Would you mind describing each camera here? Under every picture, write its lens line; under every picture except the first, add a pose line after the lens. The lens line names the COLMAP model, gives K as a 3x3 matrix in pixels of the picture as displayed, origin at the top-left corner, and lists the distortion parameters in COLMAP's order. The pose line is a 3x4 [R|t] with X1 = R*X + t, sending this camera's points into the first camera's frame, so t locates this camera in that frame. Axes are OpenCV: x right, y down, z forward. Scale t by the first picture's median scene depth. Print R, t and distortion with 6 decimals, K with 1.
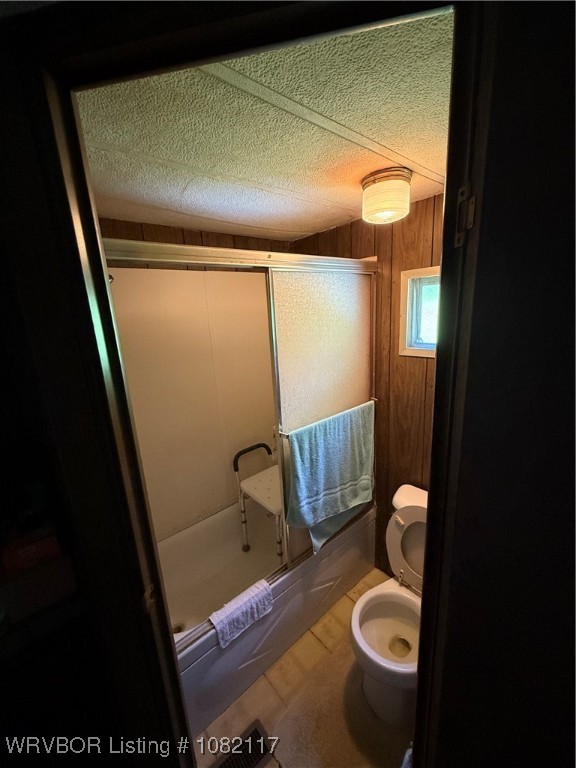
lens RADIAL K [[306.0, 0, 290.8], [0, 306.0, 381.0], [0, 0, 1]] dist [-0.017634, -0.000060]
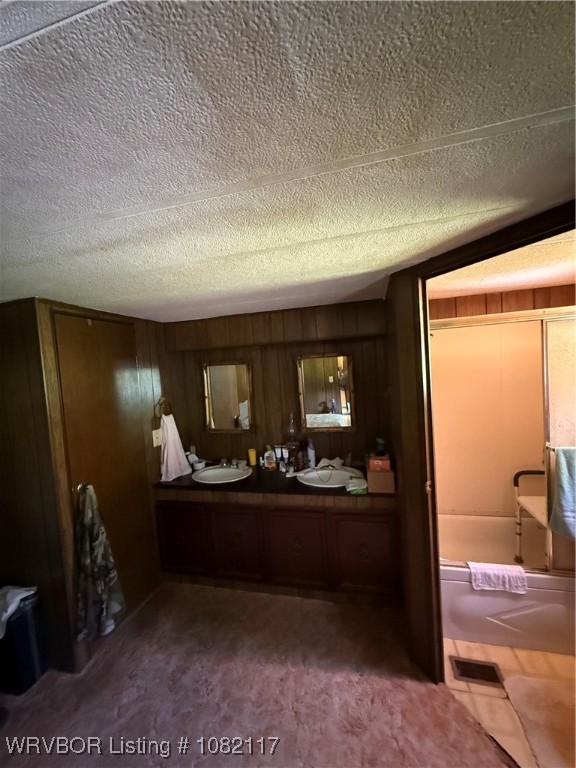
lens RADIAL K [[308.1, 0, 288.0], [0, 308.1, 384.0], [0, 0, 1]] dist [0.001503, 0.000032]
pose [[0.578181, 0.049814, -0.814386, 0.372352], [-0.146524, 0.988247, -0.043578, 0.129204], [0.802644, 0.144523, 0.578685, -0.623965]]
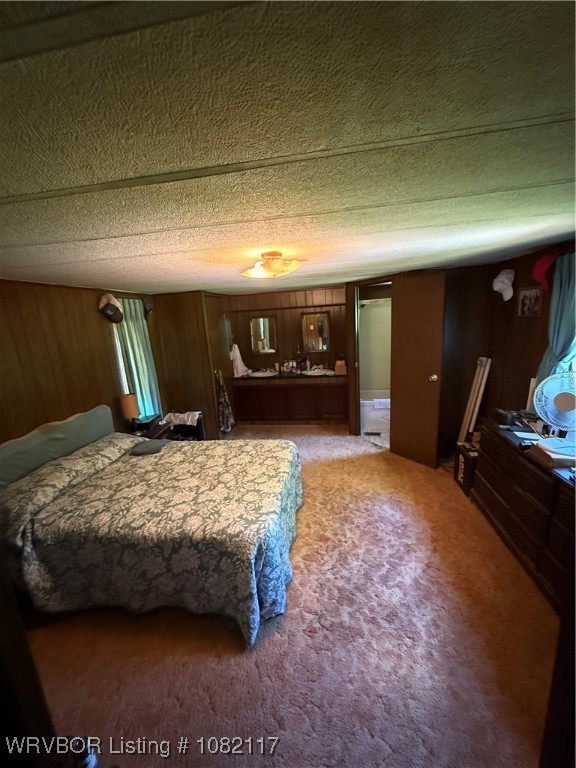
lens RADIAL K [[308.1, 0, 288.0], [0, 308.1, 384.0], [0, 0, 1]] dist [0.001503, 0.000032]
pose [[0.656246, 0.171026, -0.734909, 1.657703], [-0.144456, 0.984435, 0.100101, 0.358147], [0.740590, 0.040471, 0.670738, -2.130241]]
